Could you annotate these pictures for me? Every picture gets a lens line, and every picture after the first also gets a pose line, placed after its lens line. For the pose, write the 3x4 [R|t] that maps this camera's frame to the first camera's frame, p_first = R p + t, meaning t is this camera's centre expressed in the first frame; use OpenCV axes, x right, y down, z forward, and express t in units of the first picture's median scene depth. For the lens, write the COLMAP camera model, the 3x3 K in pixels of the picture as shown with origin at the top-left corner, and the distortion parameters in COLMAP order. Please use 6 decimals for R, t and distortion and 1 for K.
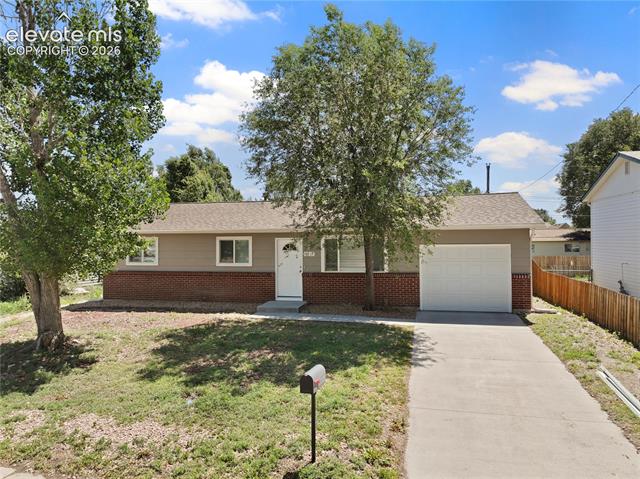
lens RADIAL K [[448.8, 0, 321.5], [0, 448.8, 237.8], [0, 0, 1]] dist [-0.001830, 0.015575]
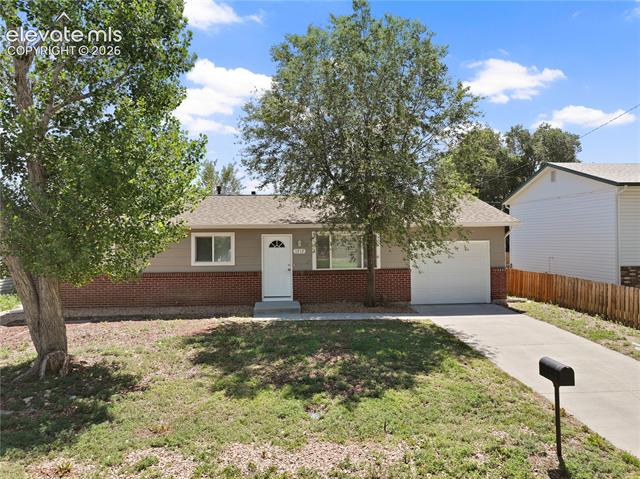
lens RADIAL K [[448.8, 0, 321.5], [0, 448.8, 237.8], [0, 0, 1]] dist [-0.001830, 0.015575]
pose [[0.948089, 0.002578, 0.317994, -0.291532], [-0.002401, 0.999997, -0.000947, 0.008500], [-0.317996, 0.000134, 0.948092, 0.081755]]
